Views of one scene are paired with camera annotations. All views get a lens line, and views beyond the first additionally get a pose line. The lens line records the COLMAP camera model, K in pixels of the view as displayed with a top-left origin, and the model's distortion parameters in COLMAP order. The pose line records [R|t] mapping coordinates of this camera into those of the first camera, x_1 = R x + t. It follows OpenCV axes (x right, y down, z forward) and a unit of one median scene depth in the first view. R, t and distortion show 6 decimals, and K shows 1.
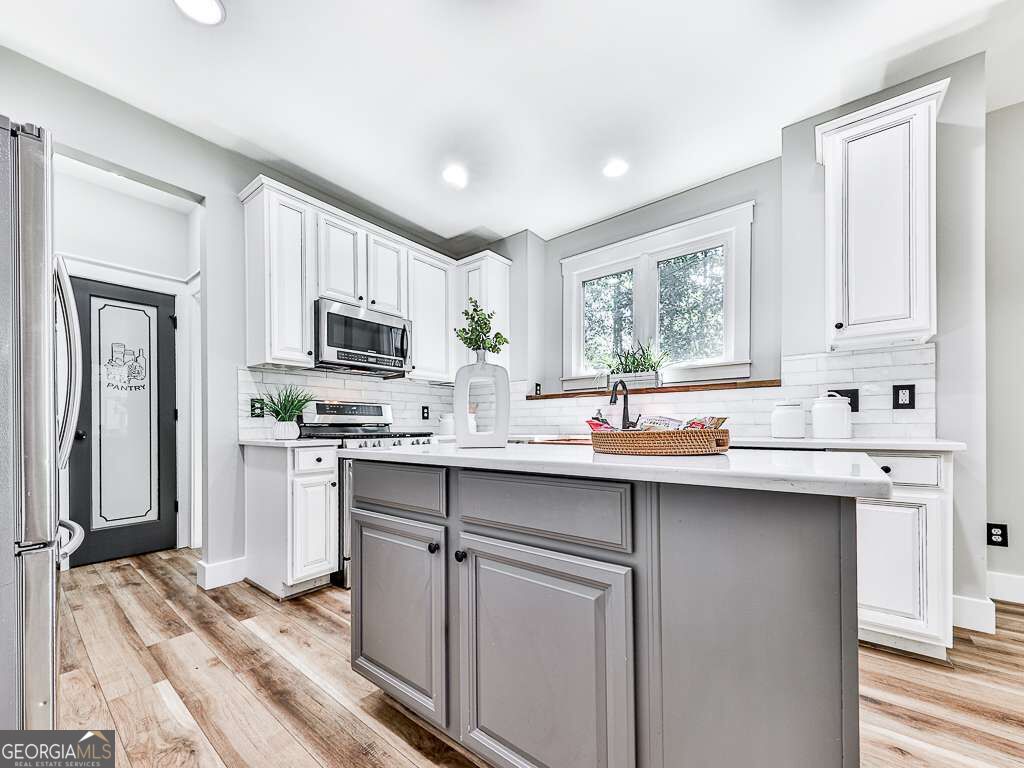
lens RADIAL K [[388.0, 0, 495.5], [0, 388.0, 424.4], [0, 0, 1]] dist [0.016055, -0.000872]
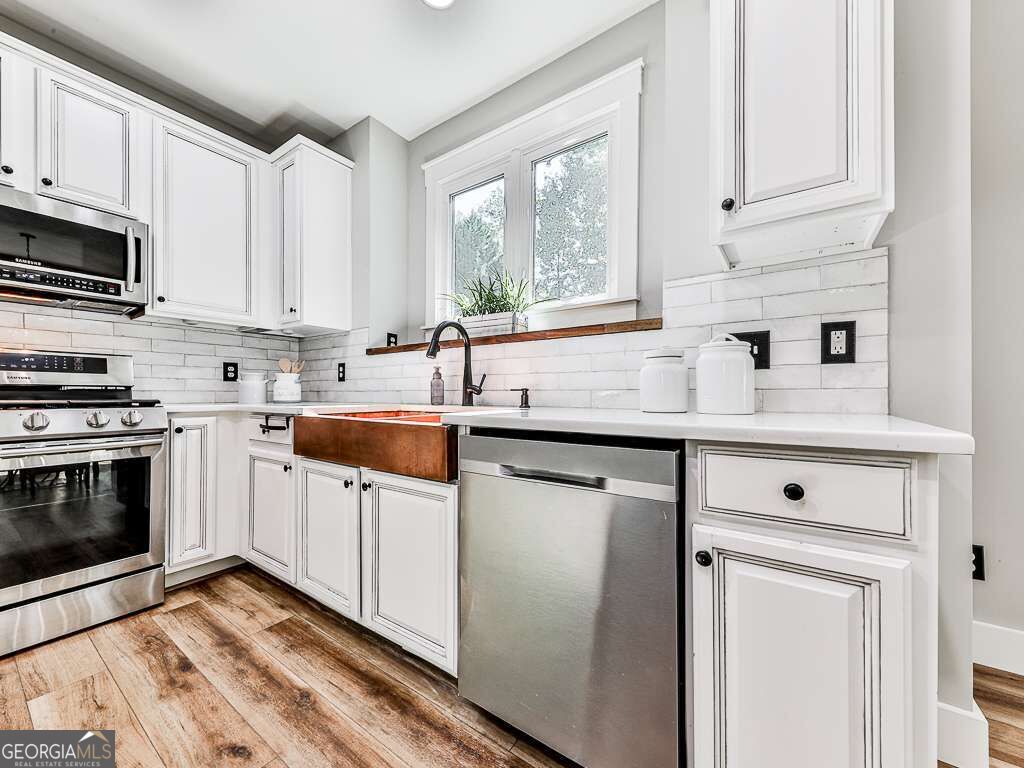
lens RADIAL K [[388.0, 0, 514.5], [0, 388.0, 388.9], [0, 0, 1]] dist [0.016055, -0.000872]
pose [[0.994902, 0.006600, 0.100631, 0.372886], [-0.006096, 0.999967, -0.005315, 0.002536], [-0.100662, 0.004675, 0.994910, 0.350761]]
